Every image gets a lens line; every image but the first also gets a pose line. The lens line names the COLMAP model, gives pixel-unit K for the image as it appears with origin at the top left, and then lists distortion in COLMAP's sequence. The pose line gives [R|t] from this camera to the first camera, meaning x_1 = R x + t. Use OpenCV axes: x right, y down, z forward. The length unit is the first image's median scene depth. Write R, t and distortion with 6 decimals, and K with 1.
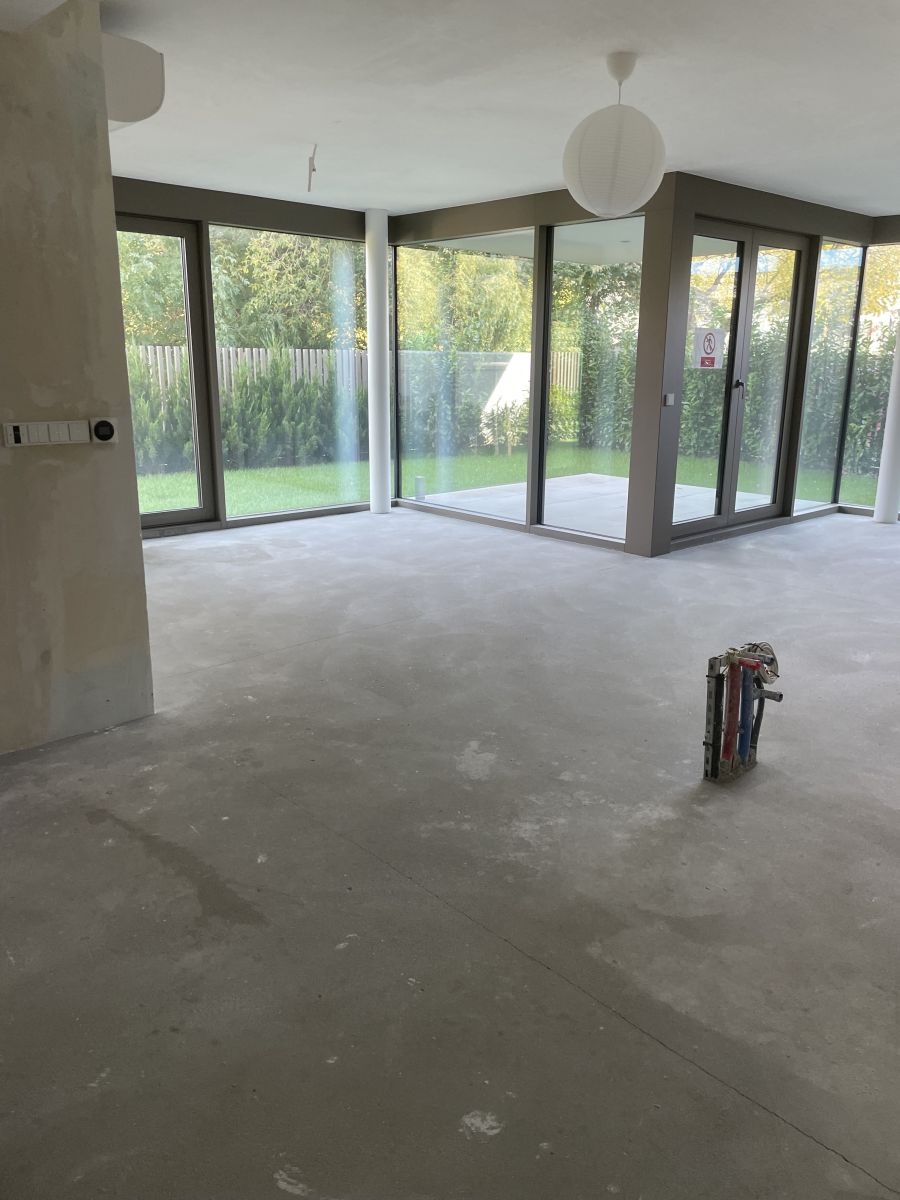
lens RADIAL K [[931.6, 0, 450.0], [0, 931.6, 600.0], [0, 0, 1]] dist [0.105447, -0.134510]
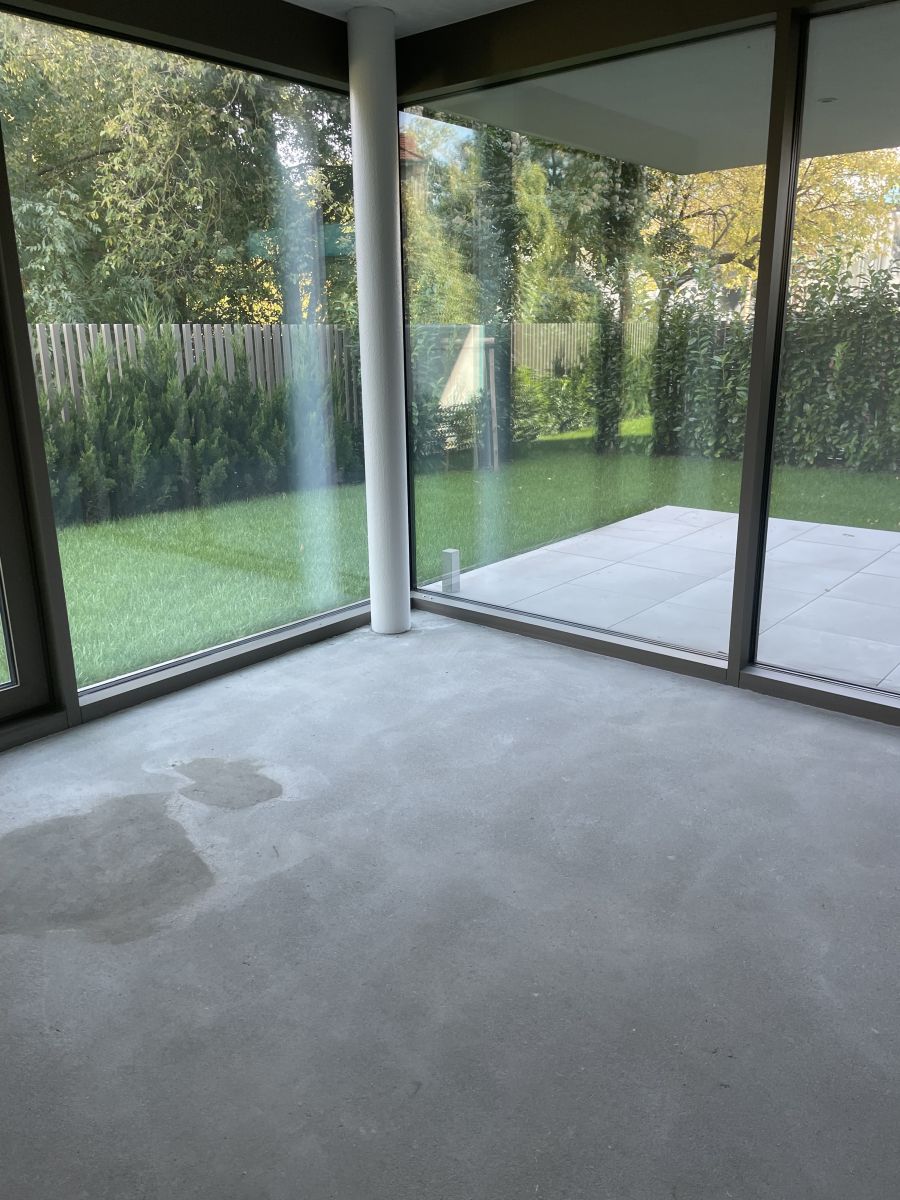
lens RADIAL K [[931.6, 0, 450.0], [0, 931.6, 600.0], [0, 0, 1]] dist [0.105447, -0.134510]
pose [[0.990954, -0.058203, 0.120920, -0.073132], [0.055557, 0.998139, 0.025142, -0.086038], [-0.122158, -0.018196, 0.992344, 0.338813]]
